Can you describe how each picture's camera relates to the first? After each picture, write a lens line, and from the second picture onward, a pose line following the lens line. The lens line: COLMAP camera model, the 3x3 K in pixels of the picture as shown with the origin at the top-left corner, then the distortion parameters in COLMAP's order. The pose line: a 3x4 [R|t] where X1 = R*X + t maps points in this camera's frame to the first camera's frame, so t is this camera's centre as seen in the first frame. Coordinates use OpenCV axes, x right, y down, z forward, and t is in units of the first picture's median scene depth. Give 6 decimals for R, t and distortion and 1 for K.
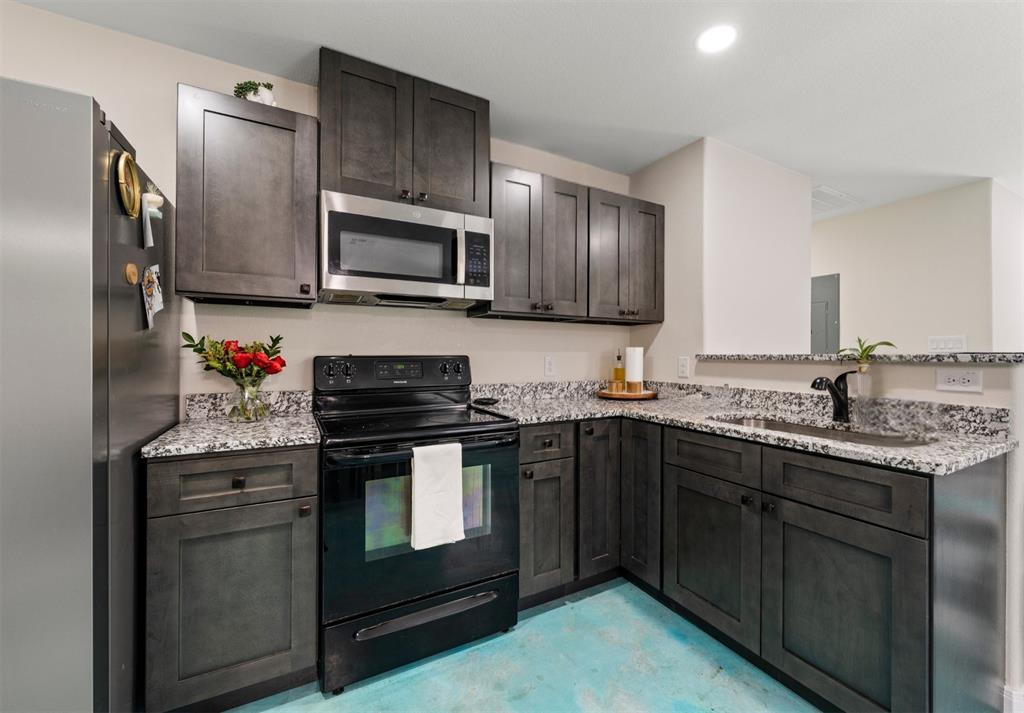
lens RADIAL K [[424.4, 0, 537.4], [0, 424.4, 353.9], [0, 0, 1]] dist [-0.003413, -0.001423]
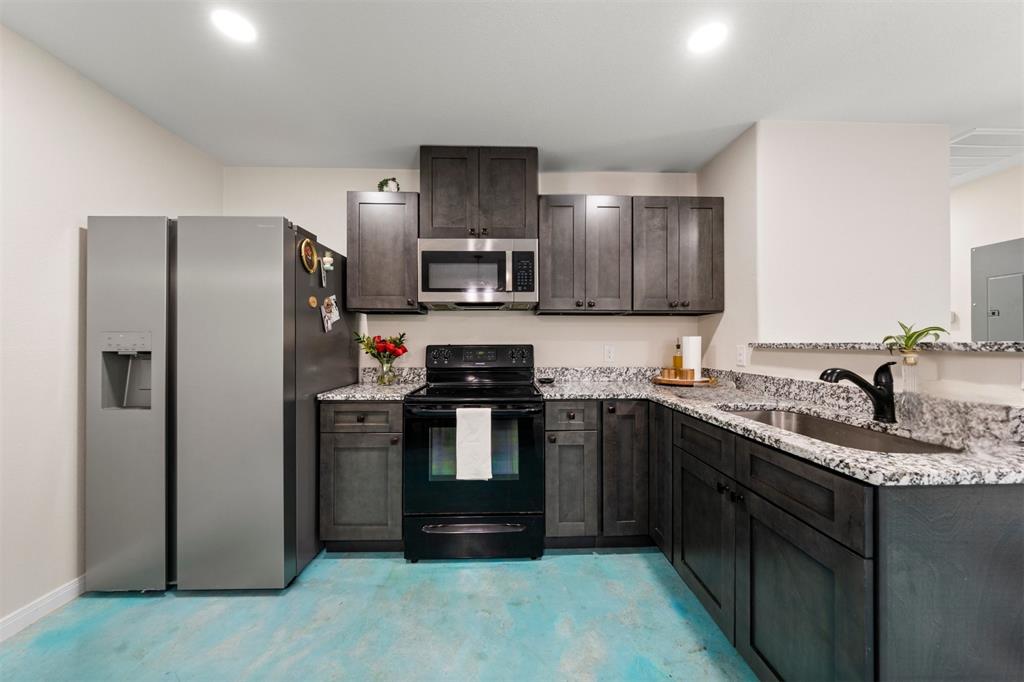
lens RADIAL K [[356.1, 0, 512.5], [0, 356.1, 341.1], [0, 0, 1]] dist [-0.004719, 0.000305]
pose [[0.880425, -0.006810, -0.474137, 0.397775], [0.003781, 0.999966, -0.007341, 0.000730], [0.474171, 0.004671, 0.880420, 0.015529]]
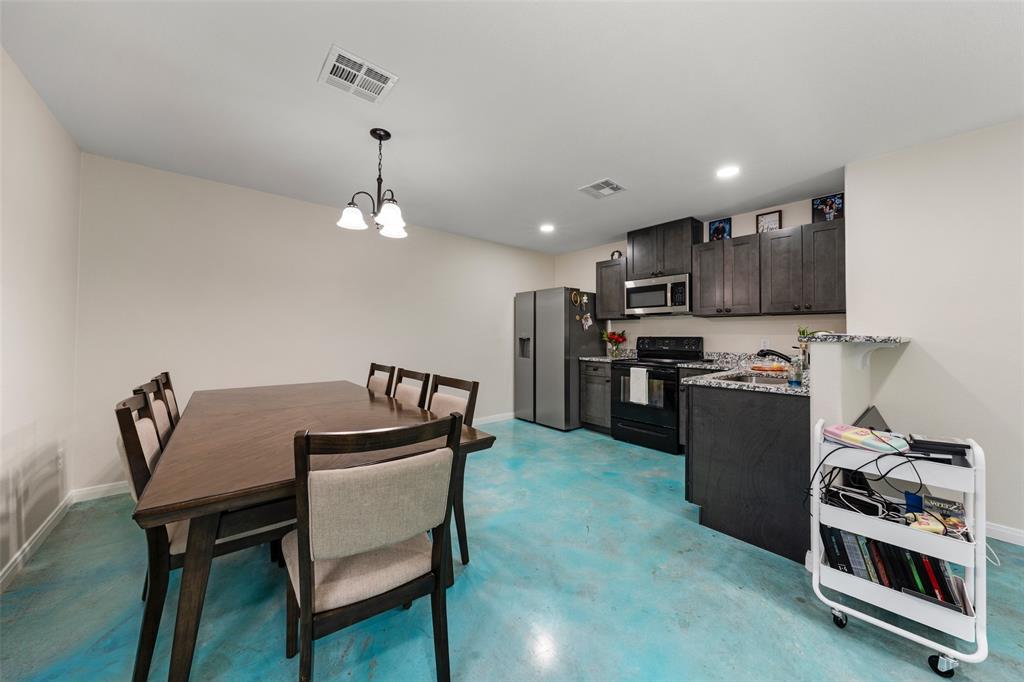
lens RADIAL K [[356.1, 0, 508.2], [0, 356.1, 332.3], [0, 0, 1]] dist [-0.004719, 0.000305]
pose [[0.173169, -0.010321, -0.984838, 1.777586], [-0.002185, 0.999939, -0.010863, 0.003696], [0.984890, 0.004033, 0.173136, -0.251008]]
